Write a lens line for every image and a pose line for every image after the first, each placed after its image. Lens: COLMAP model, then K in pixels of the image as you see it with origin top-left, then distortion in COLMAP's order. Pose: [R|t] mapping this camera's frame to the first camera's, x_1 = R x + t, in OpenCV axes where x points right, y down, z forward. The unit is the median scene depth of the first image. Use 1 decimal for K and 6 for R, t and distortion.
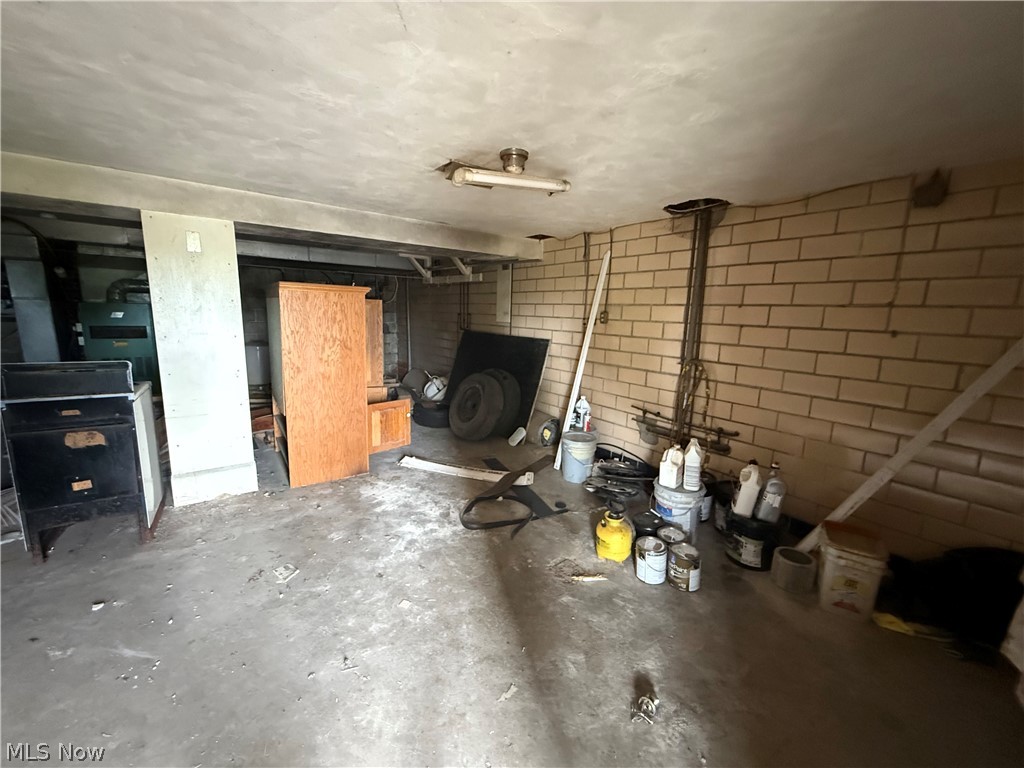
lens RADIAL K [[408.8, 0, 510.0], [0, 408.8, 383.5], [0, 0, 1]] dist [-0.001112, -0.000025]
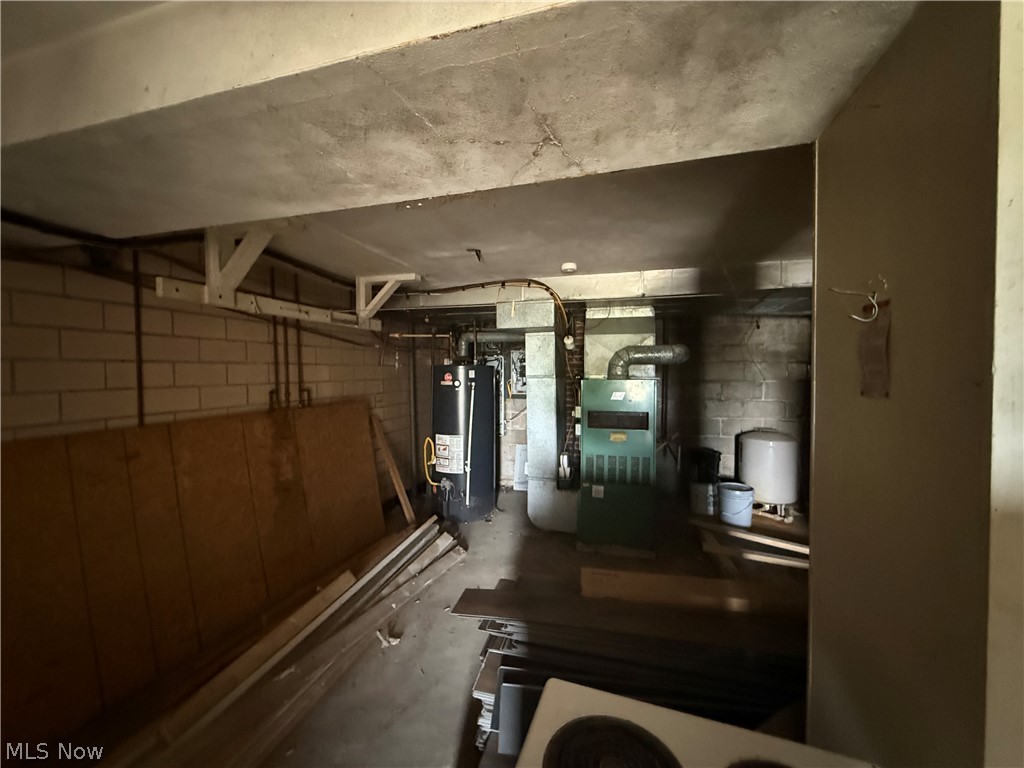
lens RADIAL K [[408.8, 0, 510.4], [0, 408.8, 384.1], [0, 0, 1]] dist [-0.001112, -0.000025]
pose [[0.600776, -0.001412, -0.799416, -0.503725], [-0.118778, 0.988741, -0.091011, -0.101266], [0.790544, 0.149630, 0.593844, 0.424374]]
